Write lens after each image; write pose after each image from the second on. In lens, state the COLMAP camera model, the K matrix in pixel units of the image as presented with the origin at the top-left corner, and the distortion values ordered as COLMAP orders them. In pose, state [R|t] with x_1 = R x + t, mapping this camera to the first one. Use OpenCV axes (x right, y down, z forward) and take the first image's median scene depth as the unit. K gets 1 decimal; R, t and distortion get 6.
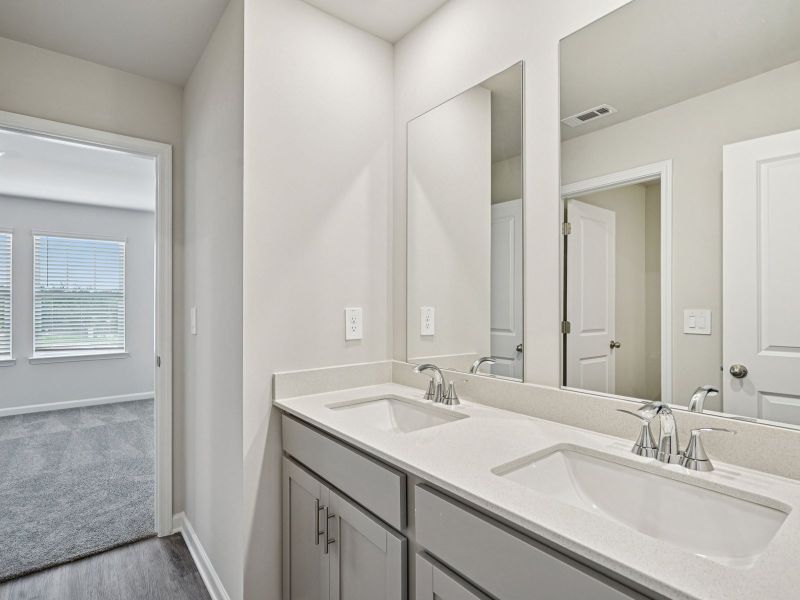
lens RADIAL K [[416.5, 0, 396.8], [0, 416.5, 297.3], [0, 0, 1]] dist [-0.002346, -0.000385]
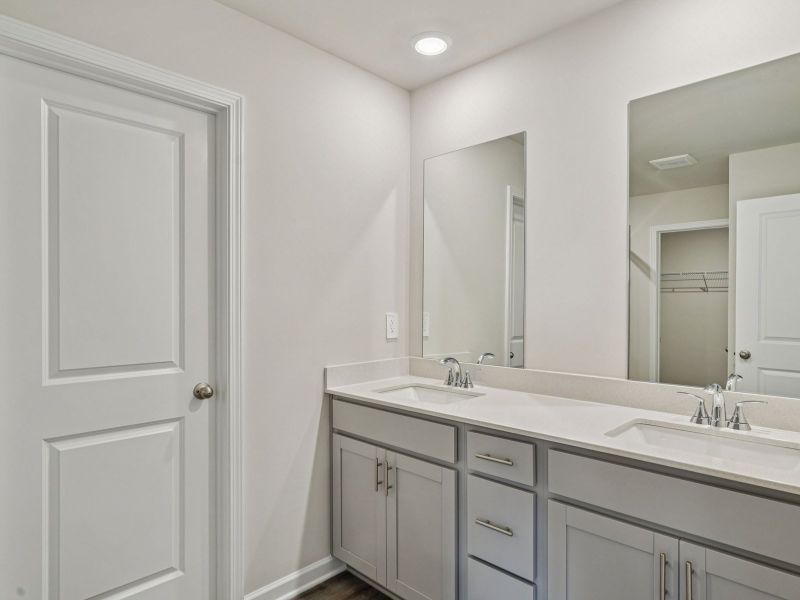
lens RADIAL K [[479.3, 0, 400.0], [0, 479.3, 300.0], [0, 0, 1]] dist [0.000483, 0.000007]
pose [[0.991162, 0.004159, 0.132595, -0.275041], [-0.005510, 0.999937, 0.009829, -0.031500], [-0.132545, -0.010473, 0.991122, -0.452669]]
